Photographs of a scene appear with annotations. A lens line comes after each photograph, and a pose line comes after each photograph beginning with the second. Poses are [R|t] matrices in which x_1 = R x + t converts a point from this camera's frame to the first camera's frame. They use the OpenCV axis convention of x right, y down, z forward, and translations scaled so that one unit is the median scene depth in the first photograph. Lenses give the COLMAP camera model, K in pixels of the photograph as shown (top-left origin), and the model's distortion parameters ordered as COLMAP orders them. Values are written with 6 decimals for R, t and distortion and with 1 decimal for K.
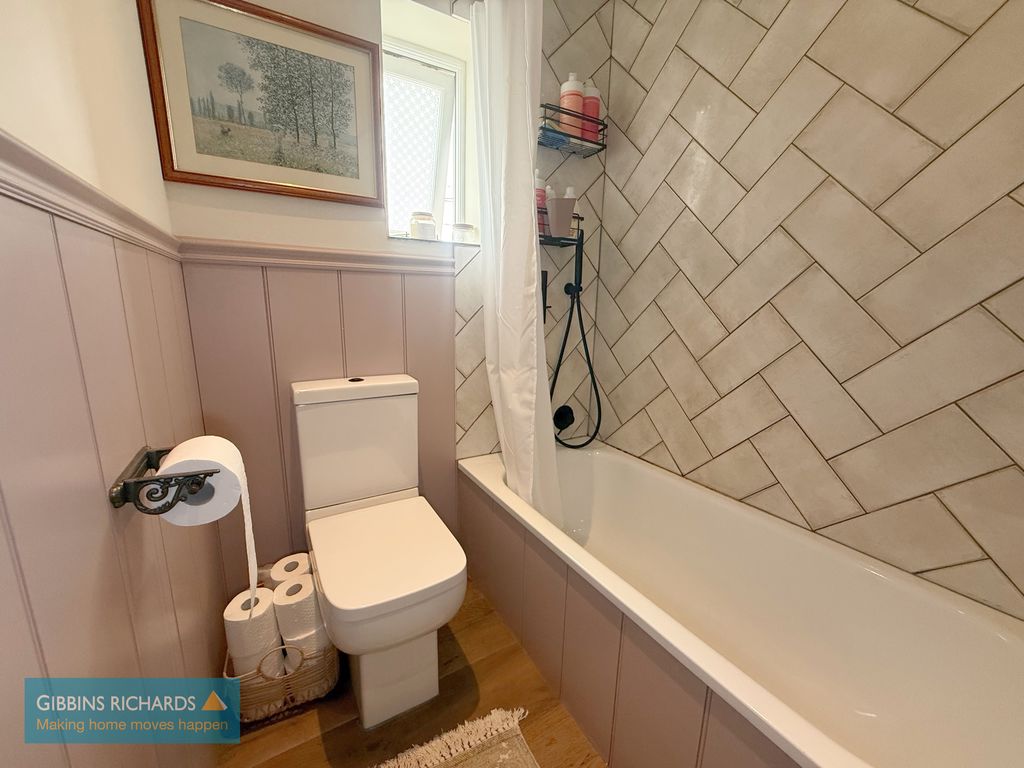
lens RADIAL K [[405.3, 0, 510.3], [0, 405.3, 386.8], [0, 0, 1]] dist [-0.006685, 0.000766]
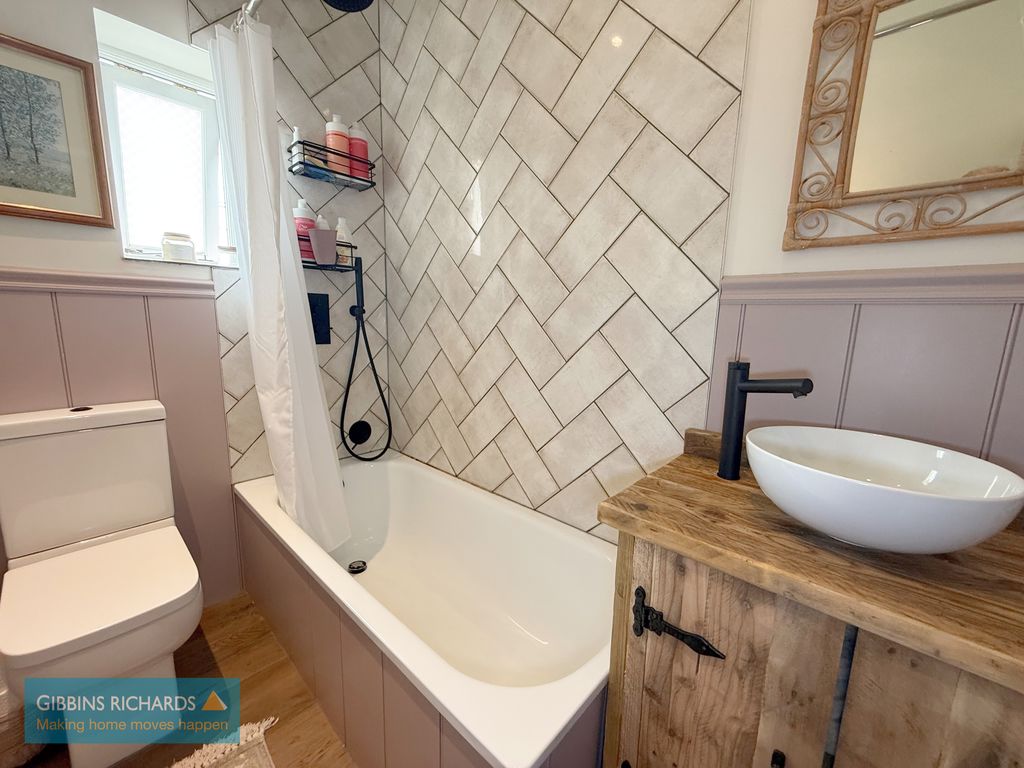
lens RADIAL K [[405.3, 0, 510.8], [0, 405.3, 386.0], [0, 0, 1]] dist [-0.006685, 0.000766]
pose [[0.957511, -0.042741, 0.285211, 0.327773], [0.052309, 0.998292, -0.026011, 0.005904], [-0.283612, 0.039825, 0.958112, -0.181685]]
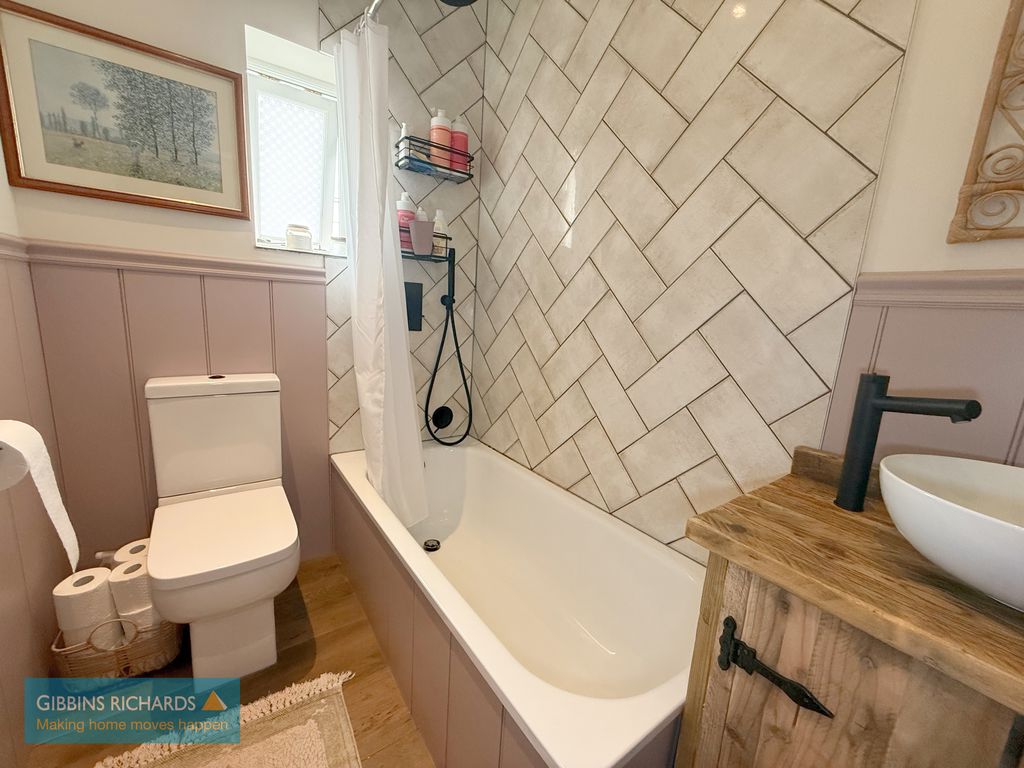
lens RADIAL K [[405.3, 0, 510.4], [0, 405.3, 386.1], [0, 0, 1]] dist [-0.006685, 0.000766]
pose [[0.994900, 0.024194, 0.097919, 0.317590], [-0.022920, 0.999638, -0.014117, 0.004595], [-0.098225, 0.011801, 0.995094, -0.160746]]
